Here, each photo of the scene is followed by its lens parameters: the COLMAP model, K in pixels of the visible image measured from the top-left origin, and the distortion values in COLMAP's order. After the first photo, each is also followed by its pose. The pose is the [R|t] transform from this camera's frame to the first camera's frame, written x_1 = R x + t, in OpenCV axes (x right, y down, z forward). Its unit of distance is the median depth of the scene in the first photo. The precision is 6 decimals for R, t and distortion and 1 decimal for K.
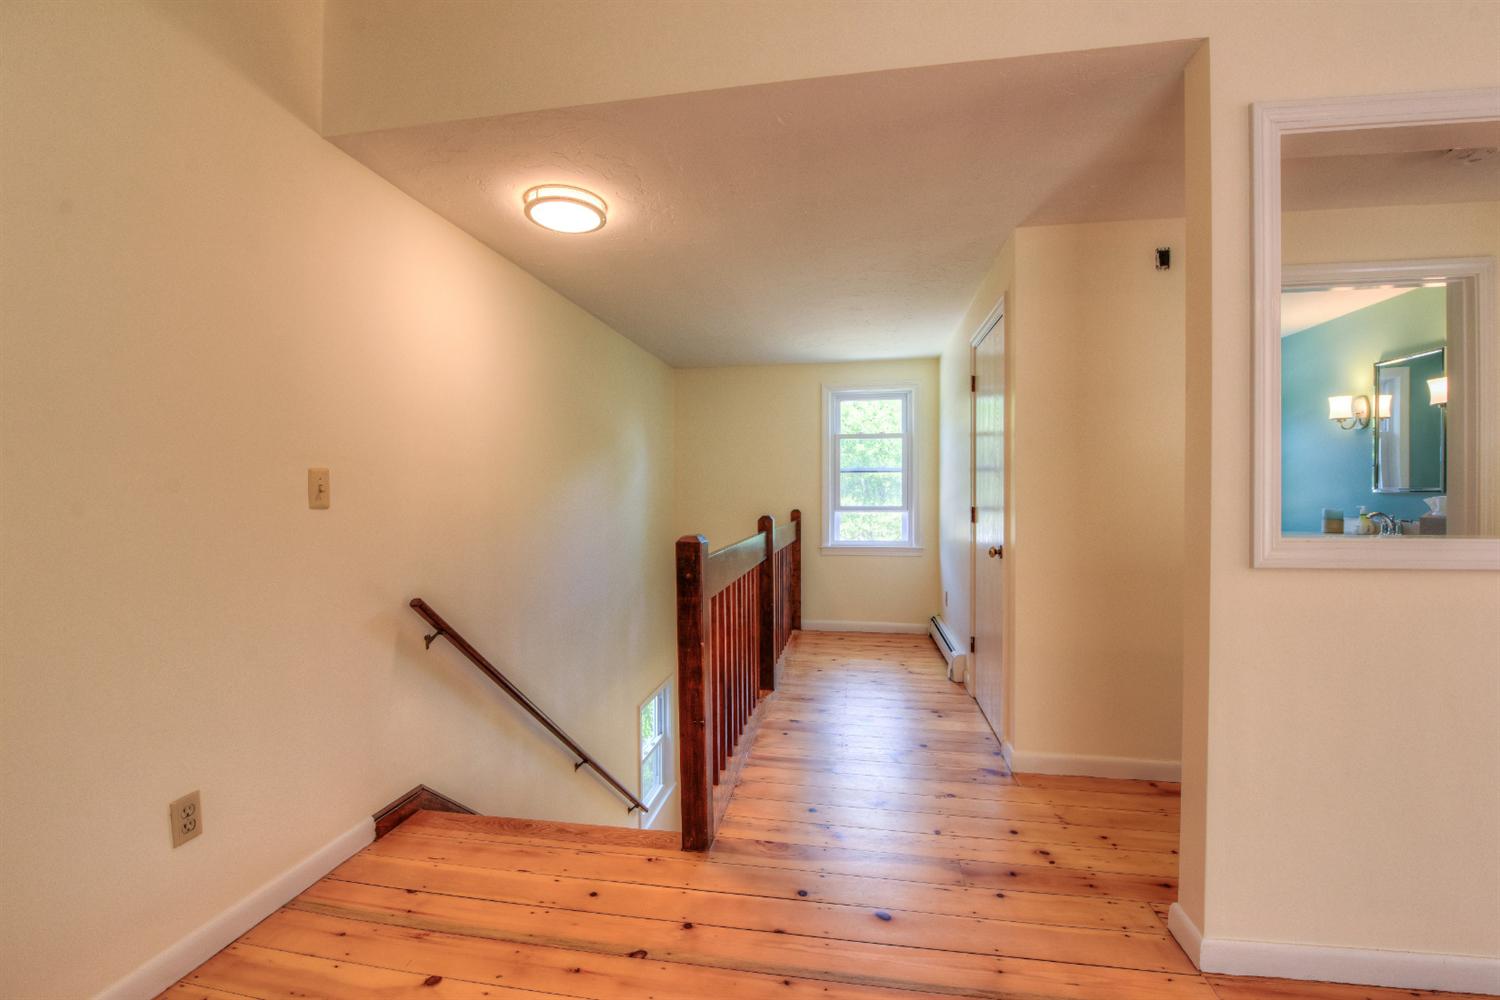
lens RADIAL K [[618.3, 0, 761.5], [0, 618.3, 495.8], [0, 0, 1]] dist [-0.014568, -0.000200]
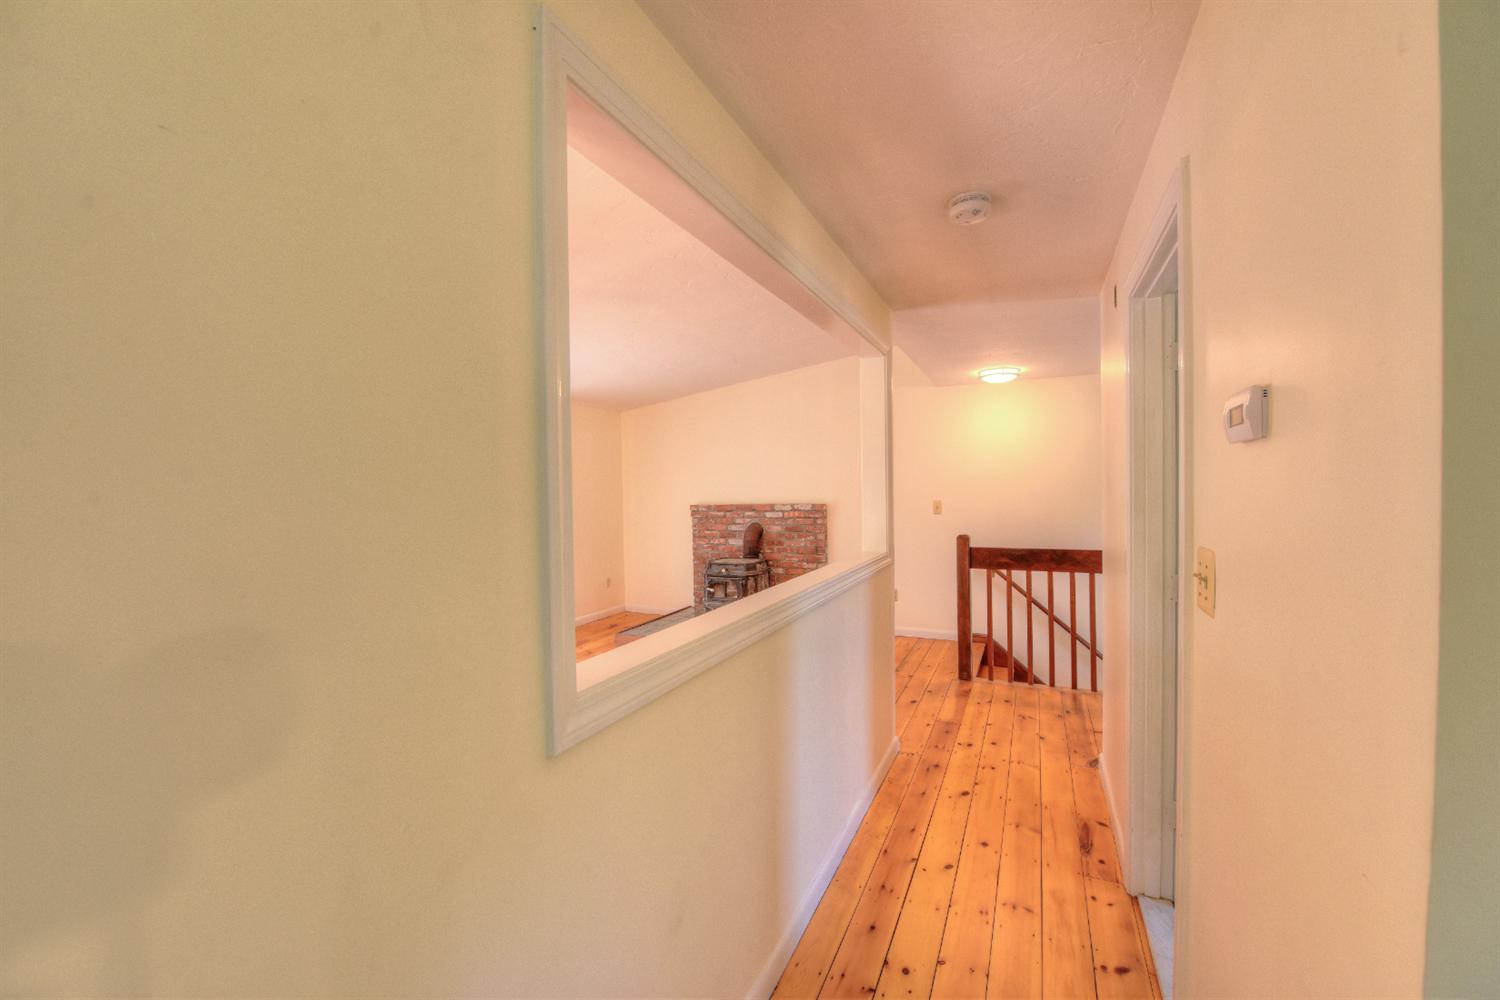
lens RADIAL K [[604.7, 0, 758.7], [0, 604.7, 500.9], [0, 0, 1]] dist [0.001681, -0.008139]
pose [[-0.260600, 0.030781, -0.964956, 2.450467], [0.006645, 0.999525, 0.030089, -0.141795], [0.965424, 0.001429, -0.260681, 1.002821]]
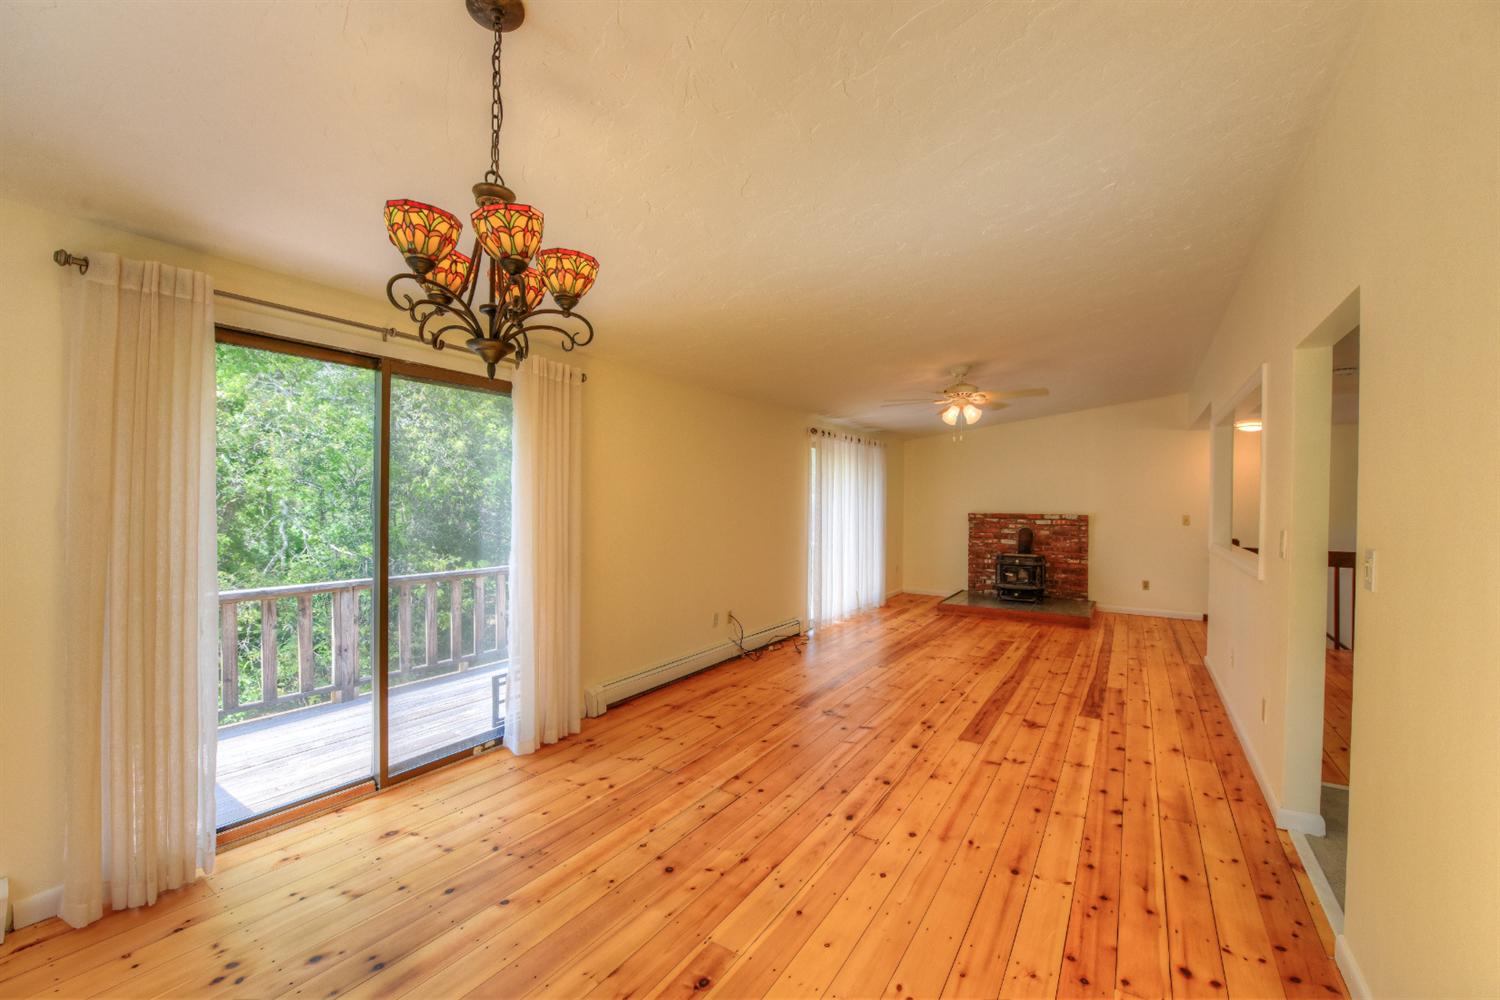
lens RADIAL K [[598.0, 0, 749.1], [0, 598.0, 497.5], [0, 0, 1]] dist [-0.015044, -0.004051]
pose [[-0.396044, -0.002247, -0.918229, 4.128386], [-0.020971, 0.999758, 0.006599, -0.128945], [0.917992, 0.021869, -0.395995, -0.064183]]
